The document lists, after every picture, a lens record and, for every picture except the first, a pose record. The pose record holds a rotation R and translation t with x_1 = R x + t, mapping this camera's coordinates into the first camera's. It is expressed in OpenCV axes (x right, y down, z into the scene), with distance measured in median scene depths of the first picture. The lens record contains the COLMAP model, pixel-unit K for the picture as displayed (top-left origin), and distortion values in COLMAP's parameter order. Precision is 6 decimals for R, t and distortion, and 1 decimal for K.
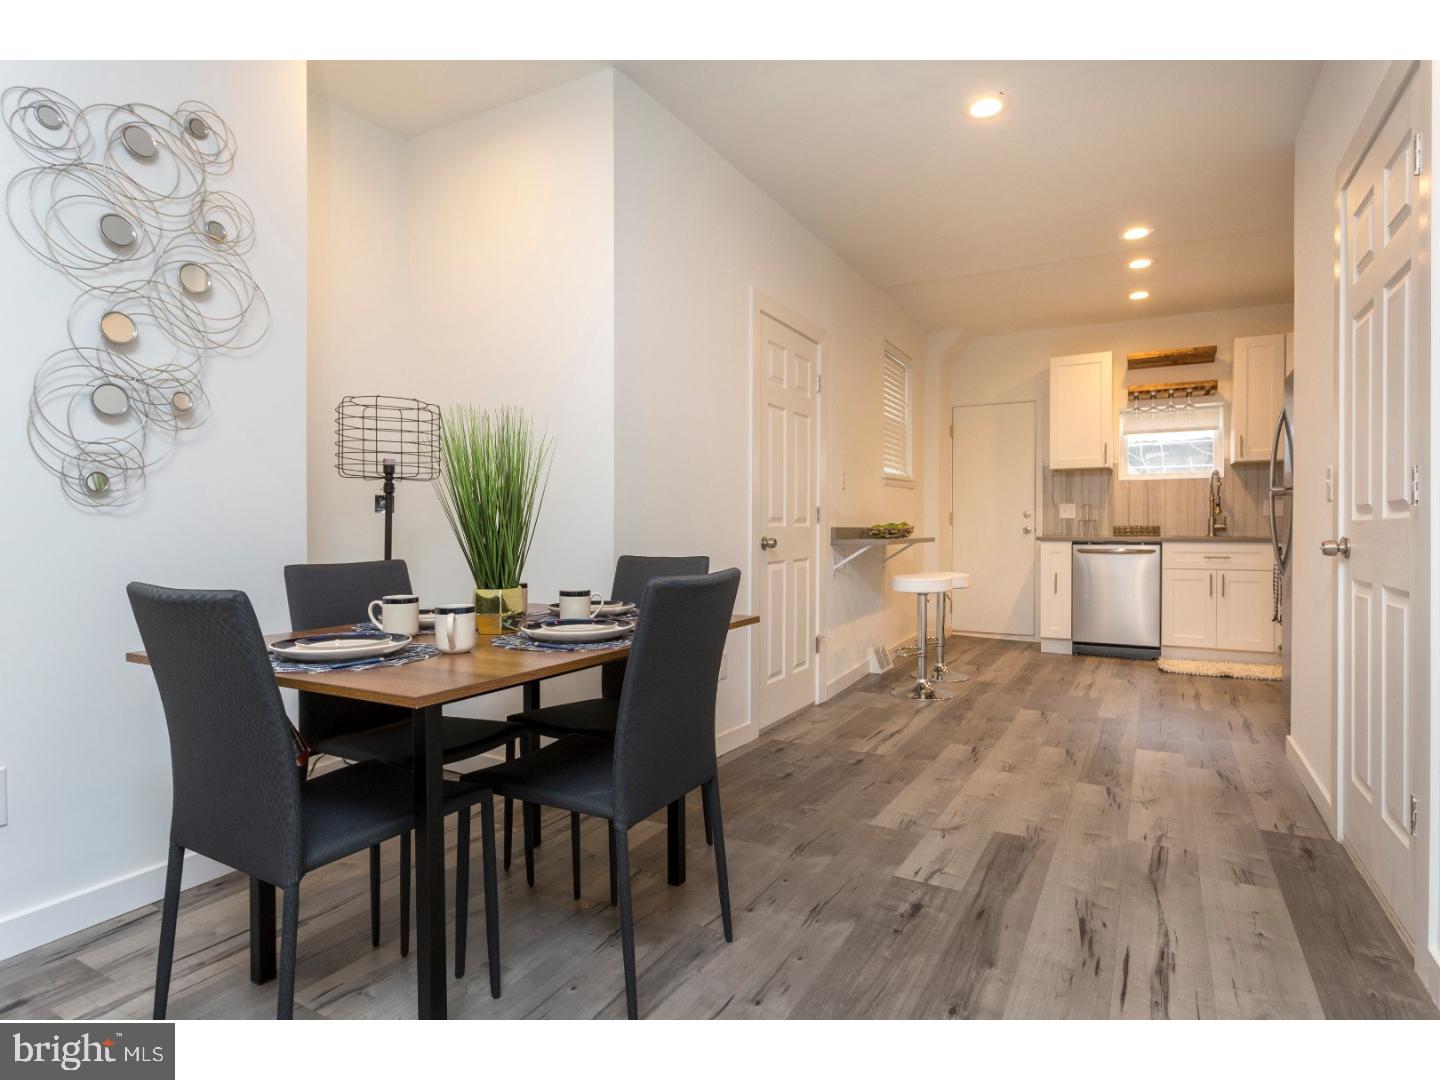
lens RADIAL K [[816.4, 0, 723.3], [0, 816.4, 540.8], [0, 0, 1]] dist [-0.001742, 0.001609]
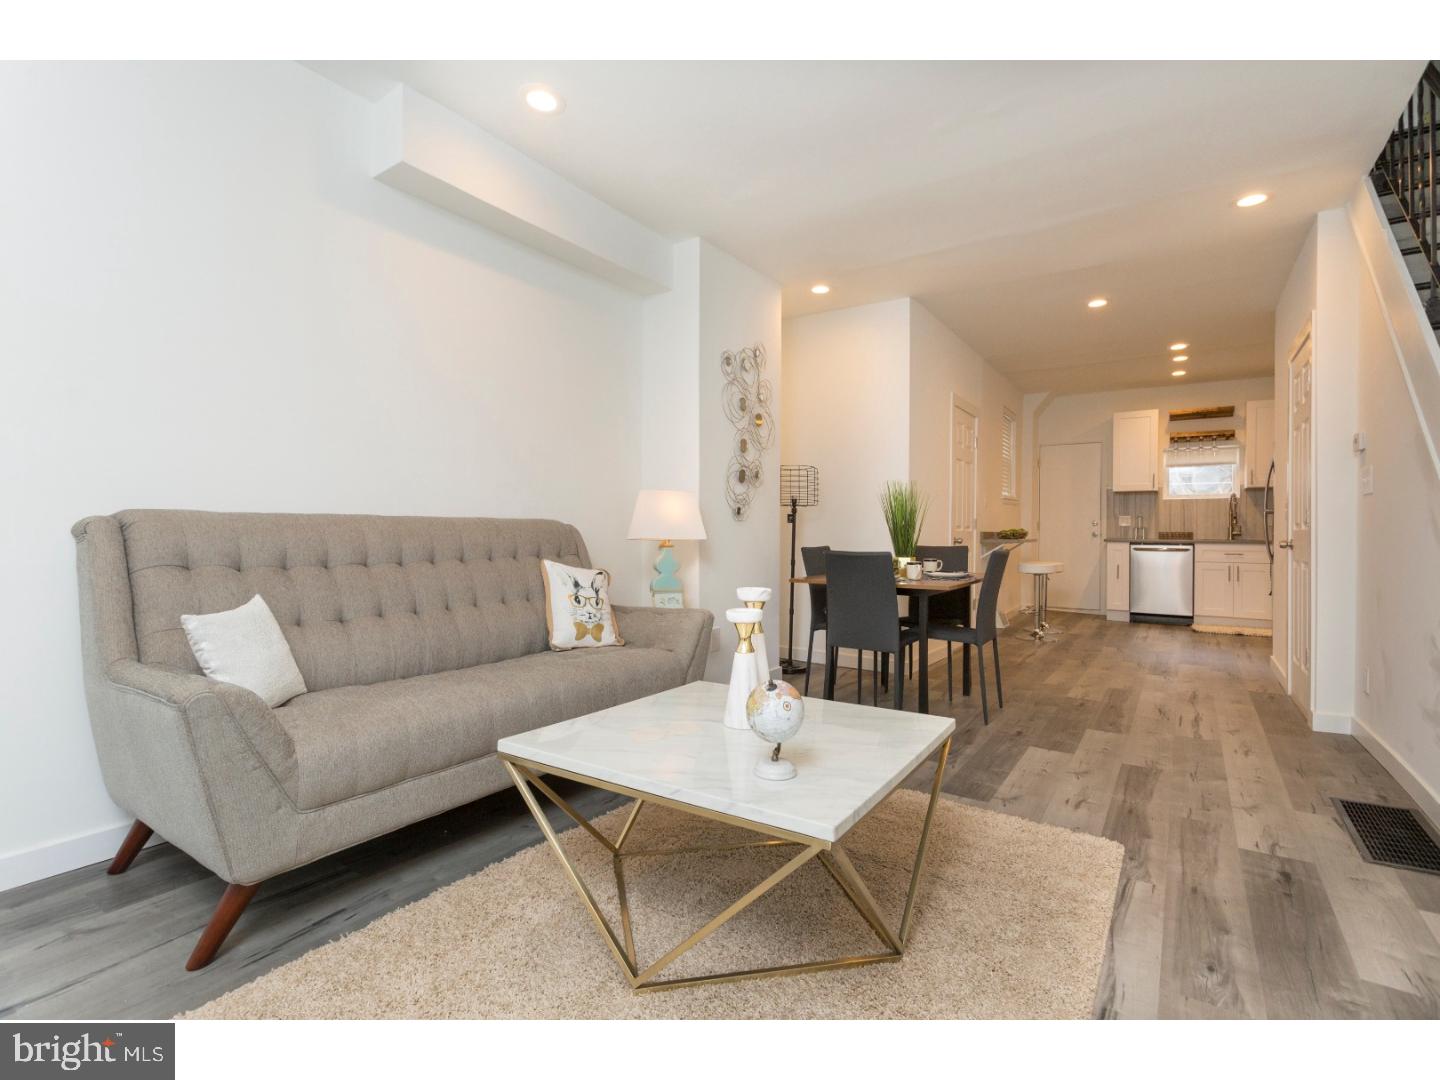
lens RADIAL K [[792.2, 0, 732.3], [0, 792.2, 536.8], [0, 0, 1]] dist [0.012103, -0.001010]
pose [[0.999473, 0.006087, -0.031872, -0.224060], [-0.006370, 0.999941, -0.008776, 0.007341], [0.031816, 0.008974, 0.999453, -0.412175]]
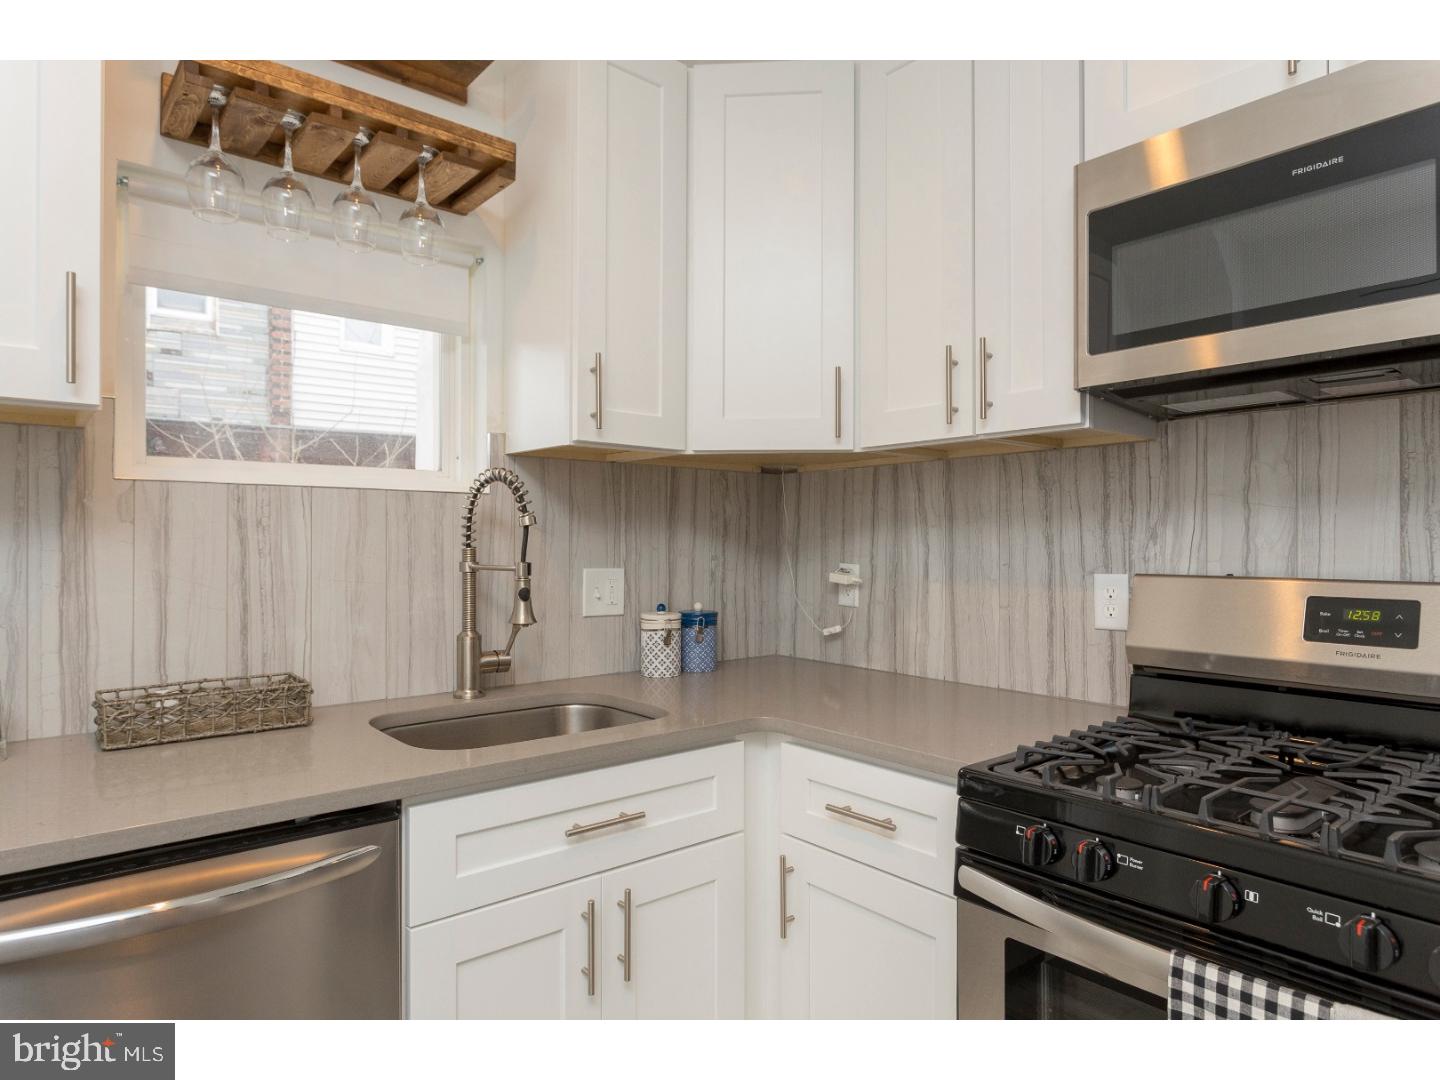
lens RADIAL K [[879.0, 0, 716.4], [0, 879.0, 538.0], [0, 0, 1]] dist [0.000780, 0.001612]
pose [[0.389109, 0.012876, 0.921102, 0.351375], [0.016407, 0.999647, -0.020905, -0.054378], [-0.921046, 0.023247, 0.388760, 0.809517]]
